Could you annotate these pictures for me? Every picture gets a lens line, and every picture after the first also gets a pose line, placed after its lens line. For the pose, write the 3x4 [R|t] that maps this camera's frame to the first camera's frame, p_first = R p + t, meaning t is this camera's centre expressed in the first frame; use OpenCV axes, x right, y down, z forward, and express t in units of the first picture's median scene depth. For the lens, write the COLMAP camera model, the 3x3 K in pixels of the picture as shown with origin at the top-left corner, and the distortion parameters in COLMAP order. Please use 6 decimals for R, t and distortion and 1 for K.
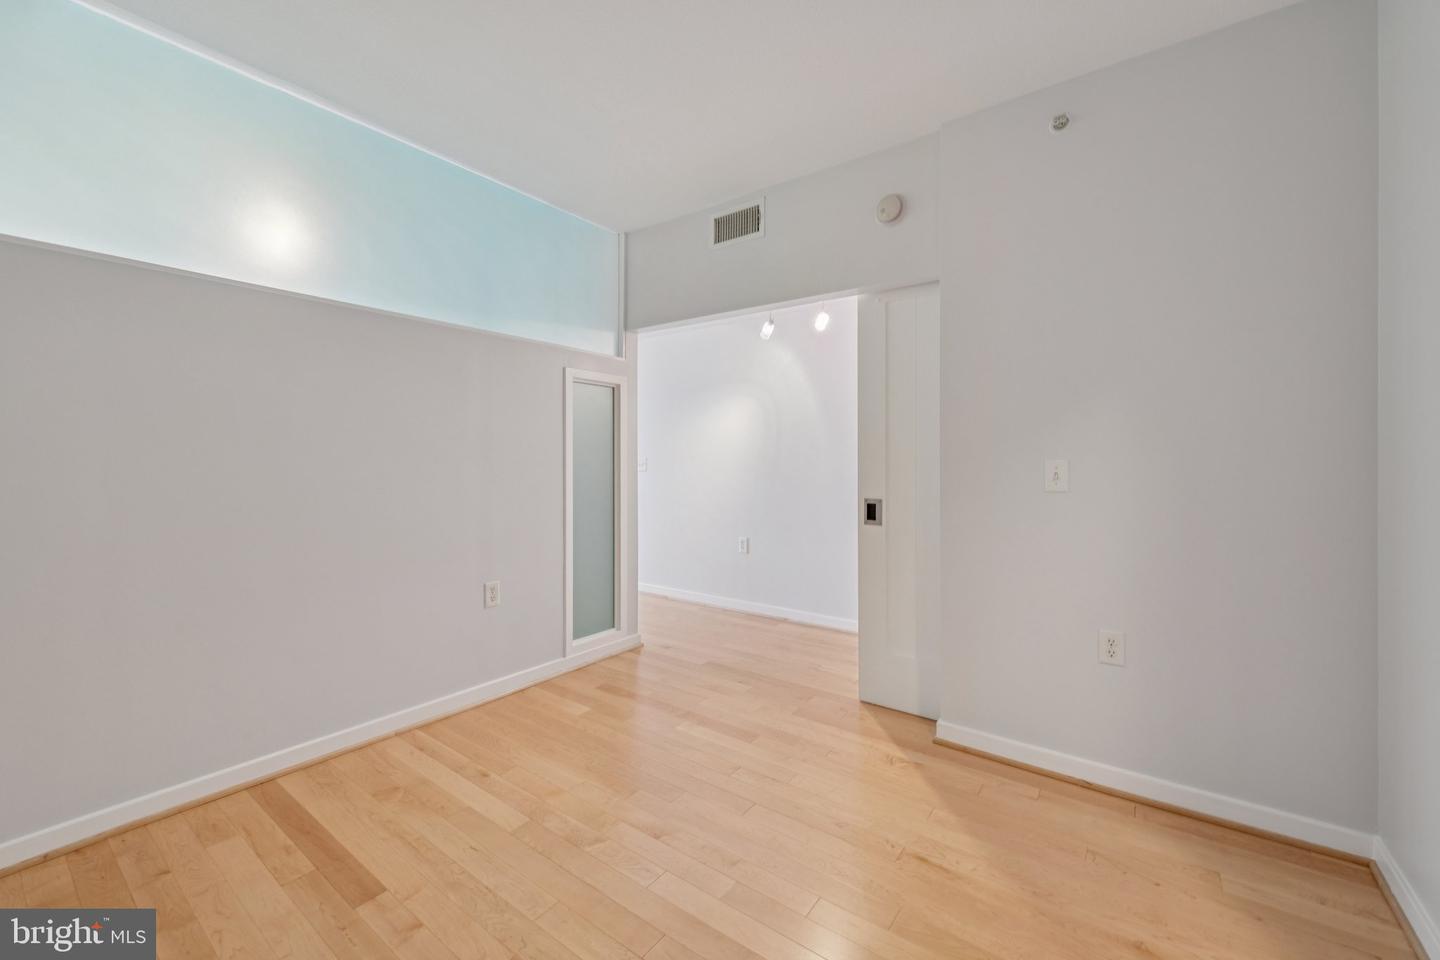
lens RADIAL K [[571.1, 0, 728.4], [0, 571.1, 462.1], [0, 0, 1]] dist [0.008302, -0.000101]
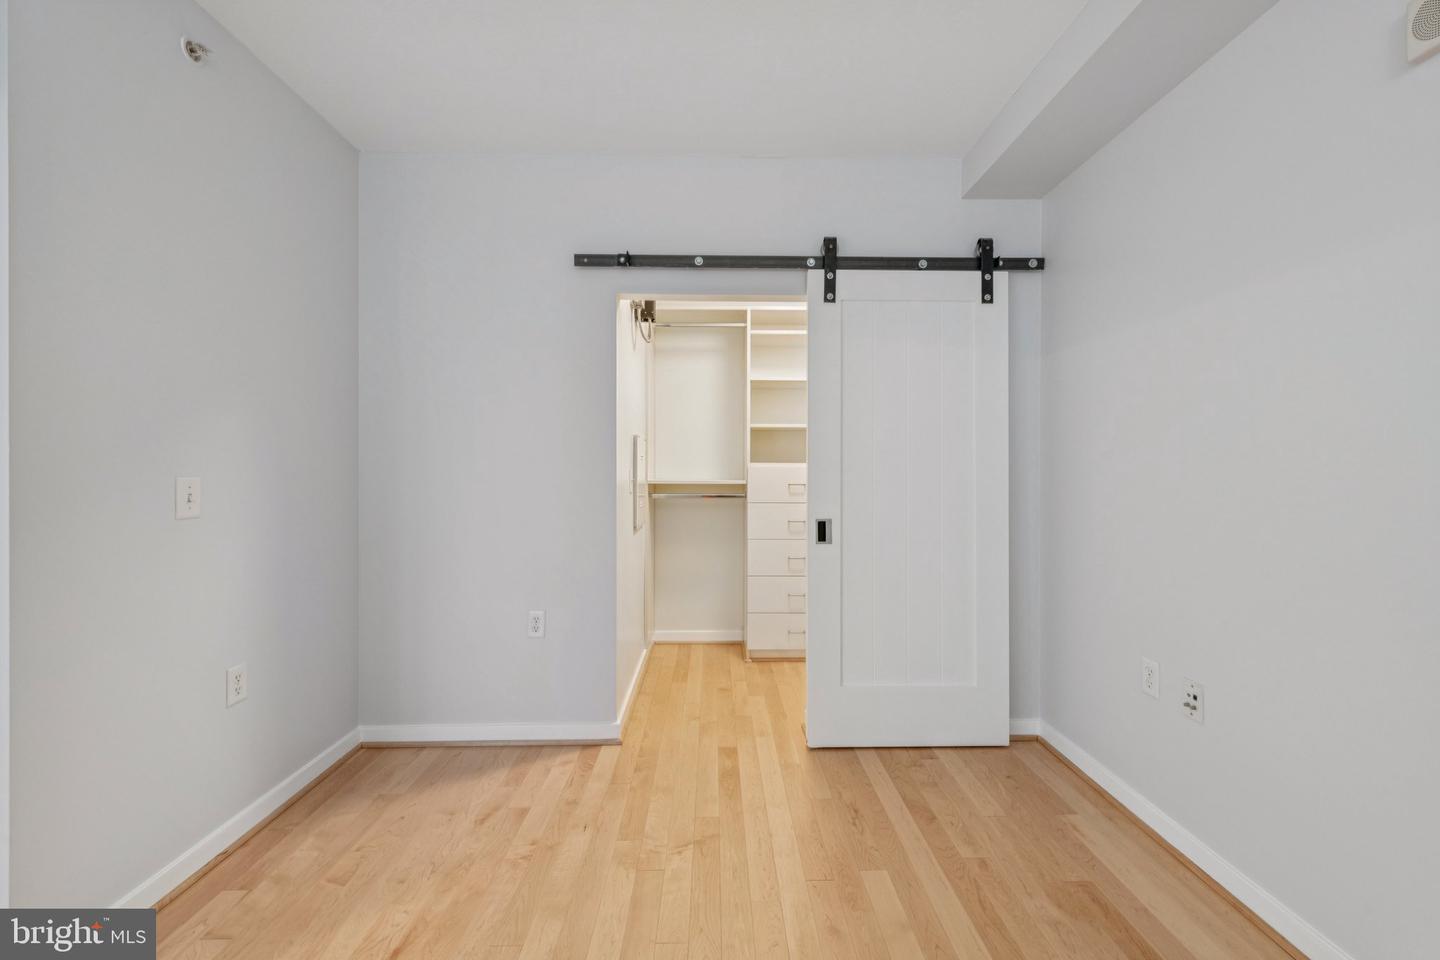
lens RADIAL K [[571.1, 0, 728.4], [0, 571.1, 462.1], [0, 0, 1]] dist [0.008302, -0.000101]
pose [[-0.610135, 0.011085, 0.792220, -0.583477], [-0.004809, 0.999832, -0.017694, -0.017129], [-0.792283, -0.014606, -0.609979, 1.033831]]
